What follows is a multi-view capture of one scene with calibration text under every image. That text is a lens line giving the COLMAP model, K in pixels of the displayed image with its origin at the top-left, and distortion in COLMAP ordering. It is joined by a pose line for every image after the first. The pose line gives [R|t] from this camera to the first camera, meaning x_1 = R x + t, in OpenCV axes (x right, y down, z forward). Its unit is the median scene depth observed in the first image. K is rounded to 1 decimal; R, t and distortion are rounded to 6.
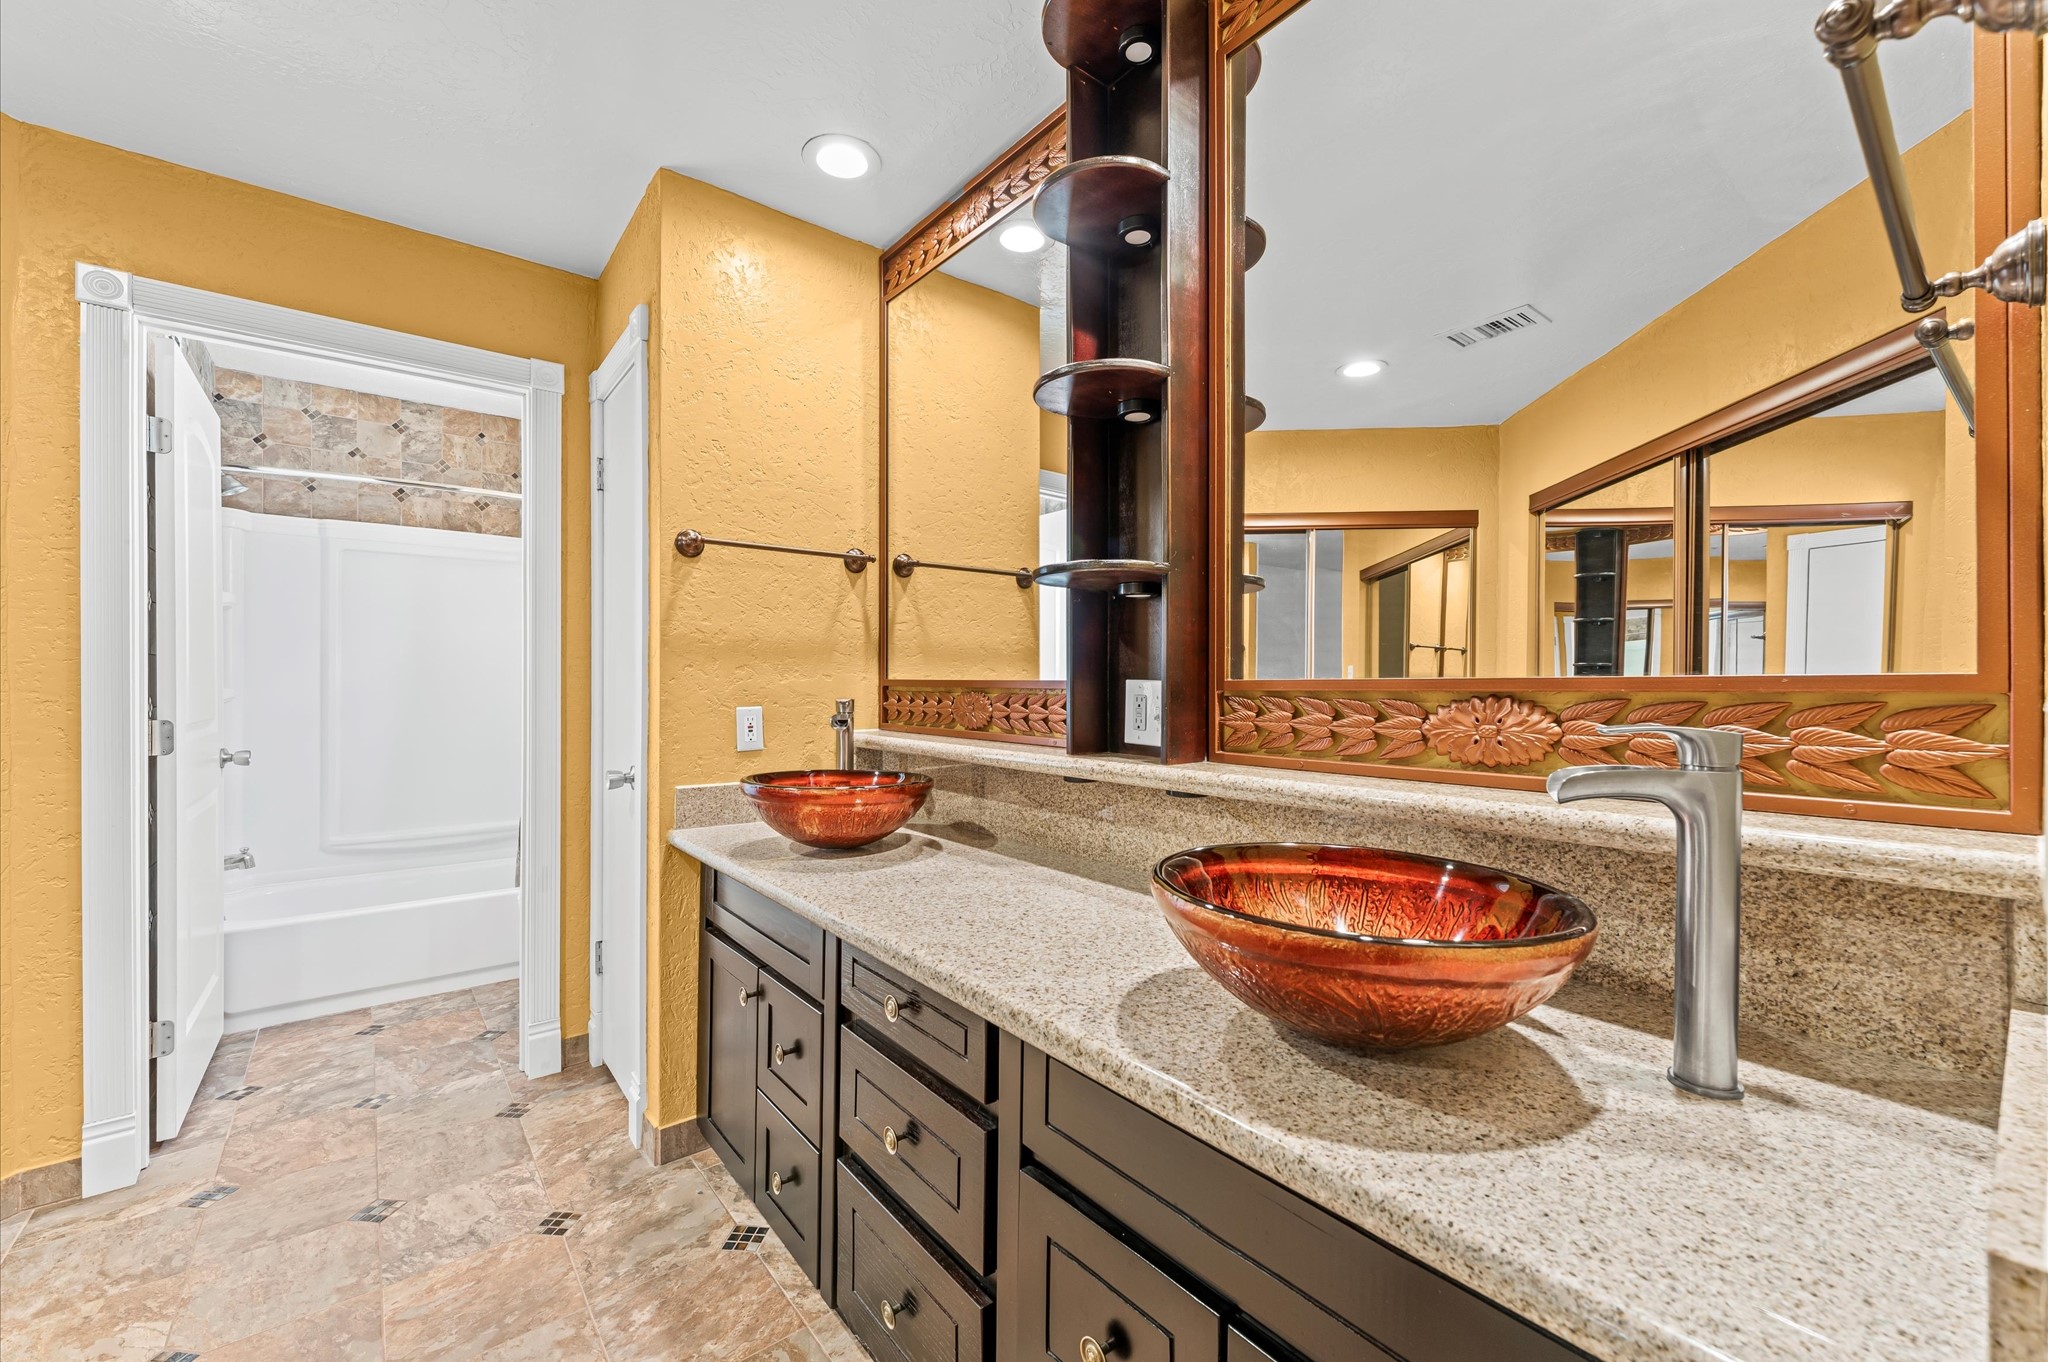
lens RADIAL K [[820.3, 0, 1024.9], [0, 820.3, 685.6], [0, 0, 1]] dist [0.003179, -0.001490]
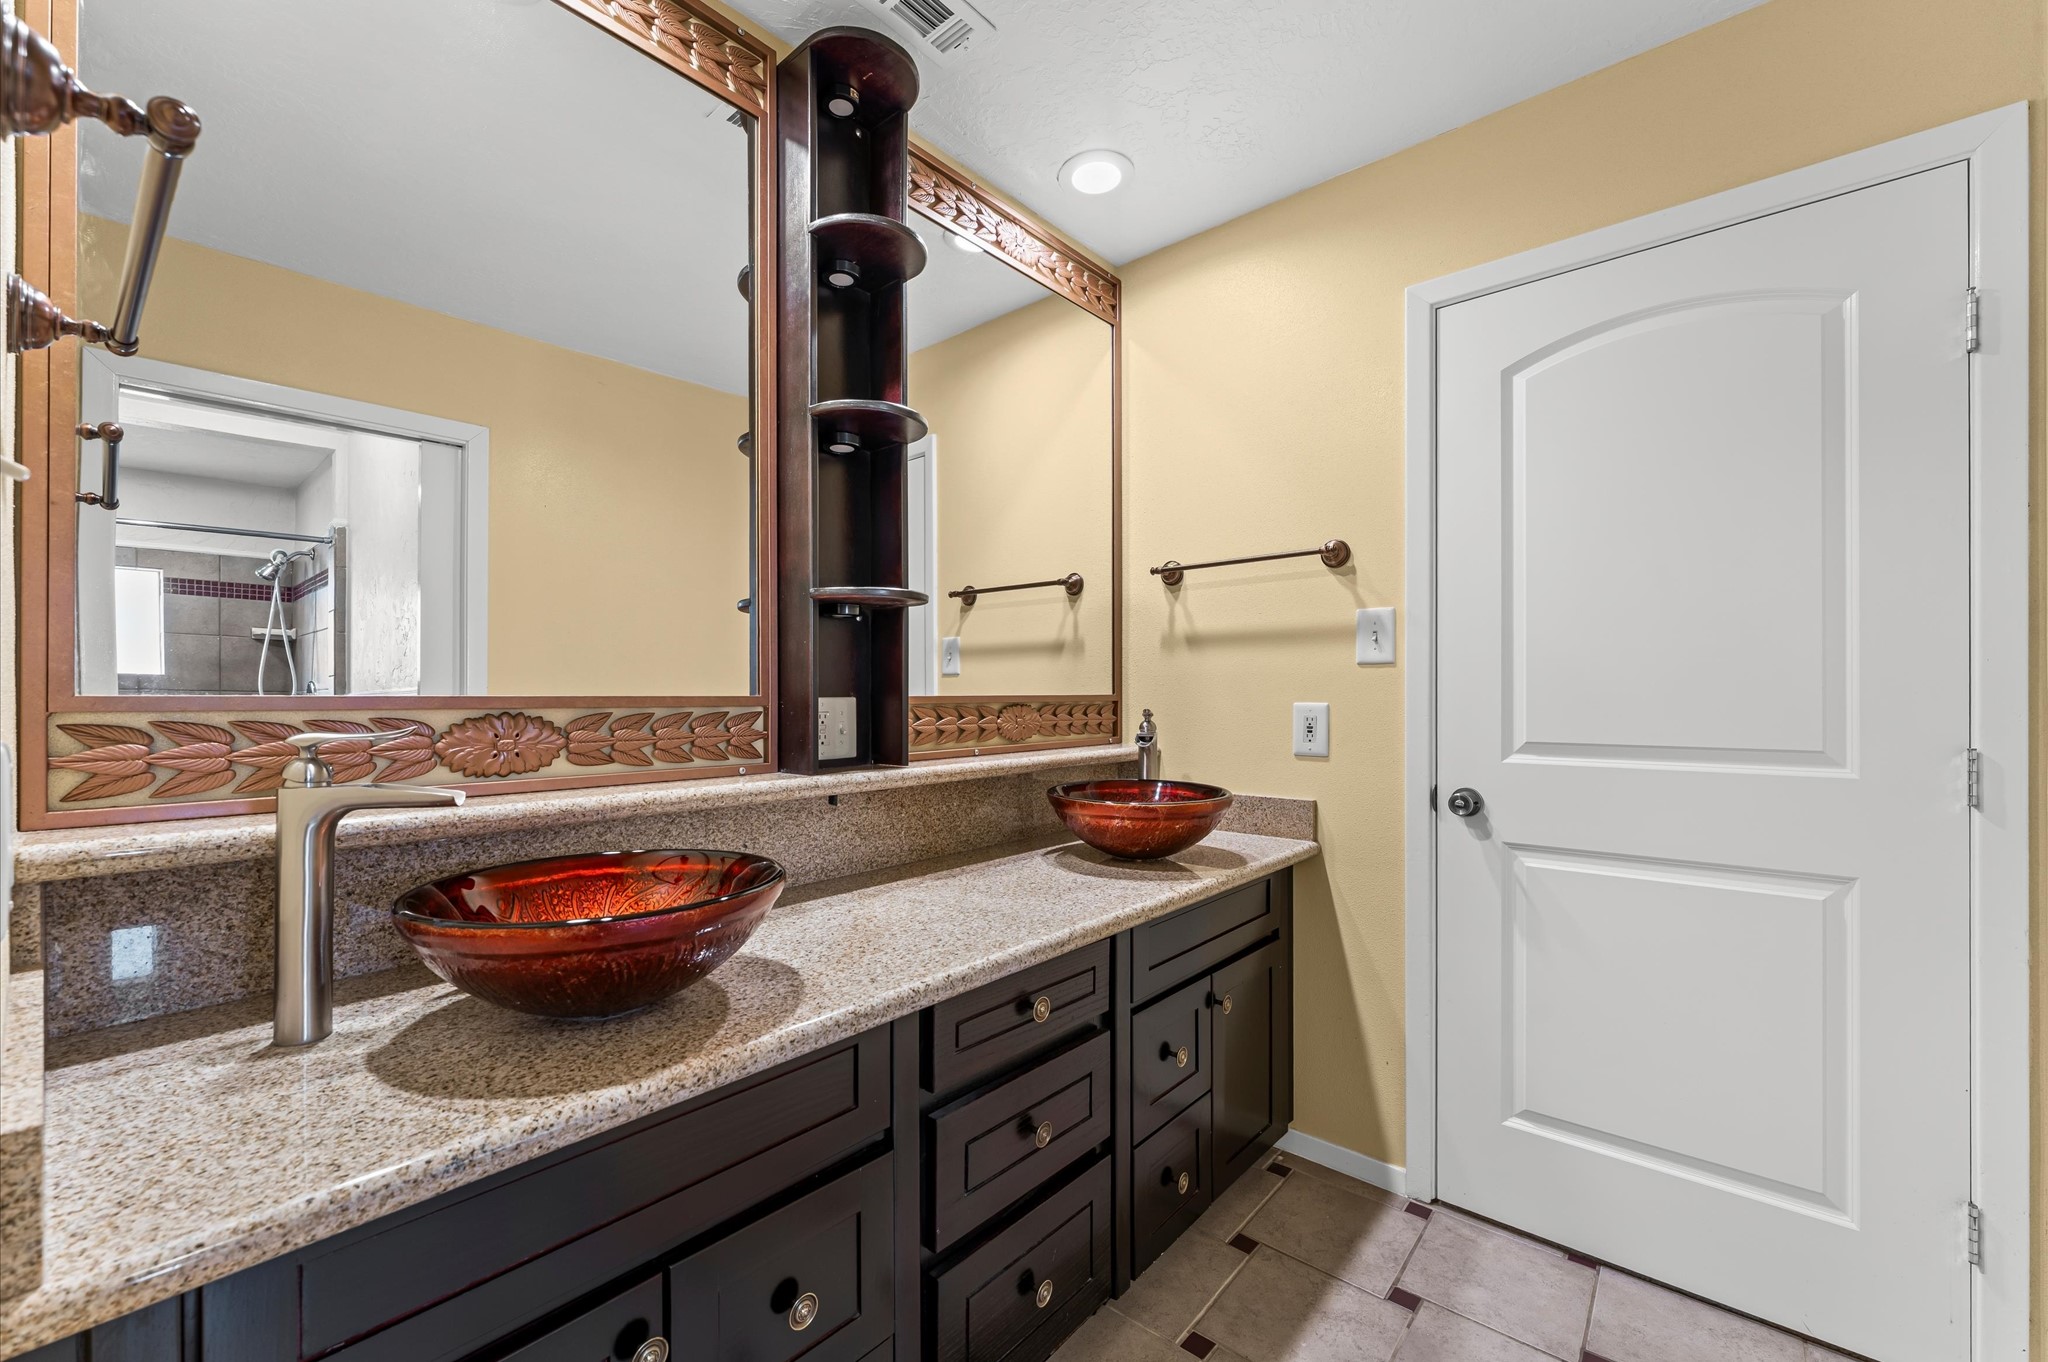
lens RADIAL K [[820.3, 0, 1017.5], [0, 820.3, 683.8], [0, 0, 1]] dist [0.003179, -0.001490]
pose [[-0.215823, 0.006868, 0.976408, -0.832060], [0.019115, 0.999813, -0.002808, -0.014512], [-0.976245, 0.018058, -0.215914, 0.871363]]
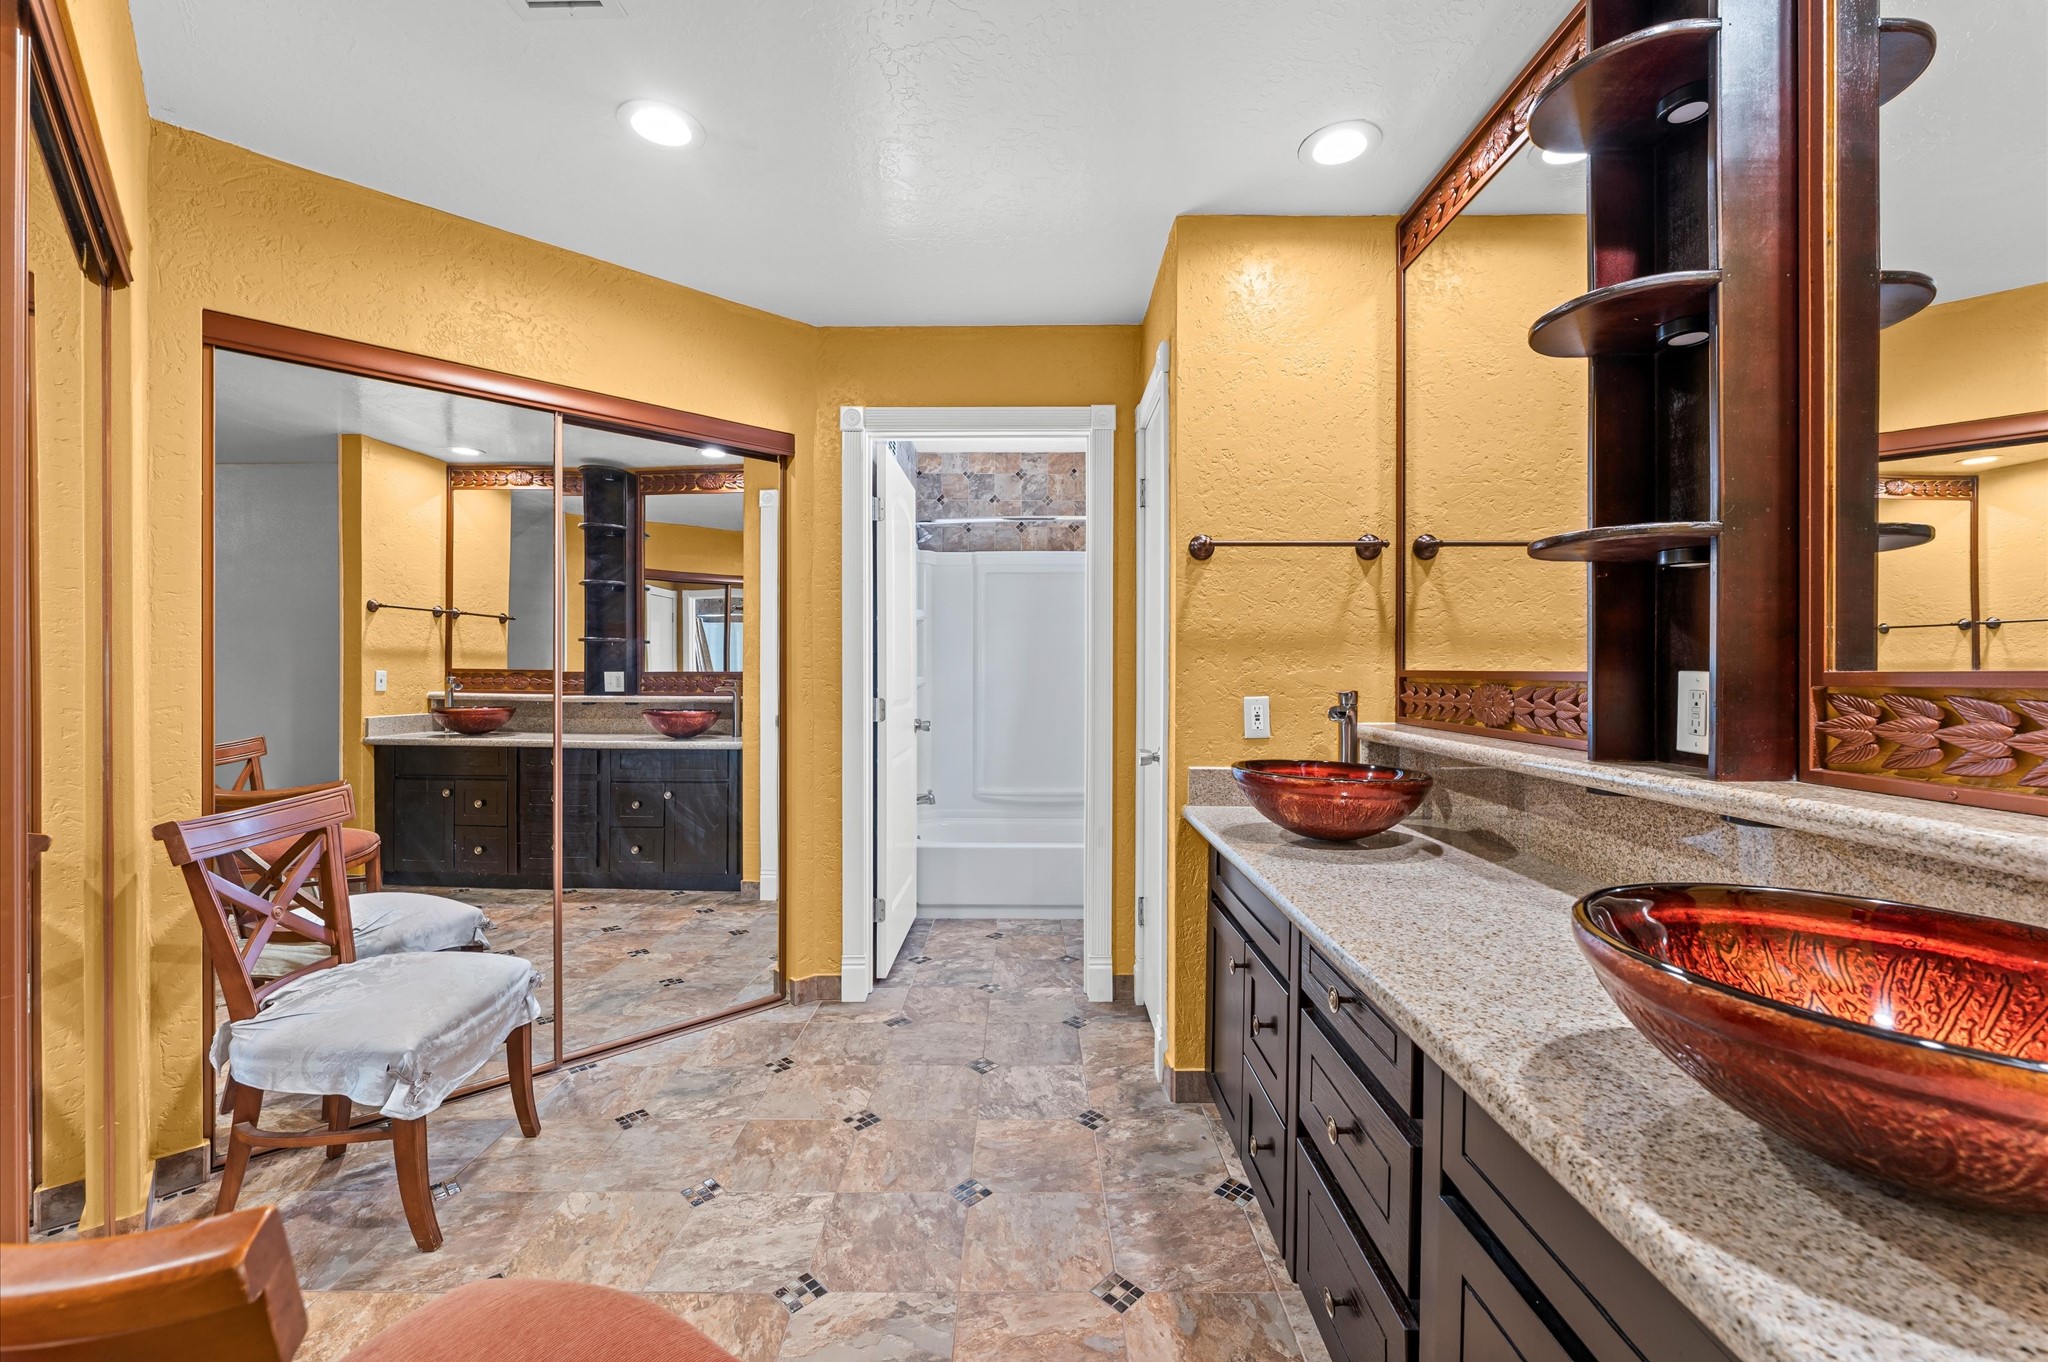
lens RADIAL K [[820.3, 0, 1013.2], [0, 820.3, 673.3], [0, 0, 1]] dist [0.003179, -0.001490]
pose [[0.777903, 0.001073, -0.628383, 0.107907], [-0.002870, 0.999994, -0.001845, -0.001396], [0.628377, 0.003238, 0.777902, -0.018621]]
